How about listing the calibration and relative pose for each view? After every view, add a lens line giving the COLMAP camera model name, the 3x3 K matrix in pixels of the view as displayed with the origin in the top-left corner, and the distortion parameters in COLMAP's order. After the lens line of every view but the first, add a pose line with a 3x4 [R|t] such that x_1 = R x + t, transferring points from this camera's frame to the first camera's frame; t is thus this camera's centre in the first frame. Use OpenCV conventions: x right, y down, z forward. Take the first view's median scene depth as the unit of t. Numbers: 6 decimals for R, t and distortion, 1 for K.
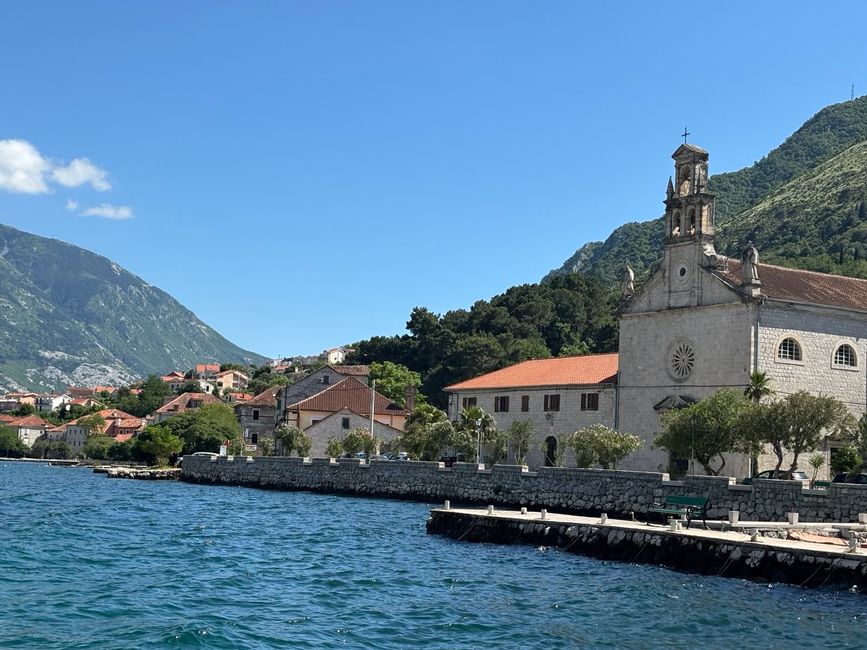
lens RADIAL K [[1375.7, 0, 433.5], [0, 1375.7, 325.0], [0, 0, 1]] dist [0.117568, -0.099586]
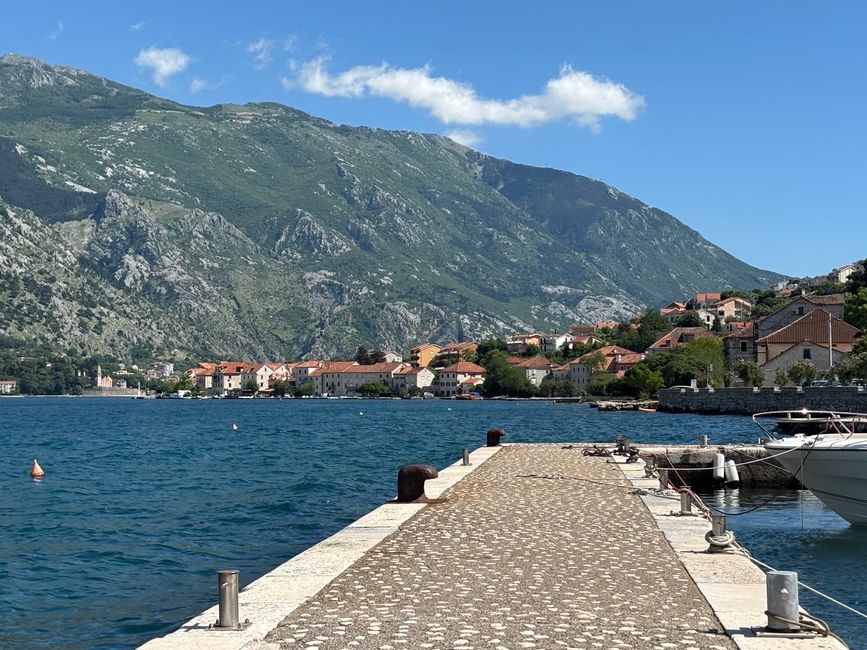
lens RADIAL K [[1860.8, 0, 433.5], [0, 1860.8, 325.0], [0, 0, 1]] dist [0.151280, -0.812600]
pose [[0.940283, -0.057852, -0.335442, 0.095212], [0.078428, 0.995758, 0.048110, -0.027915], [0.331236, -0.071545, 0.940832, -0.298777]]
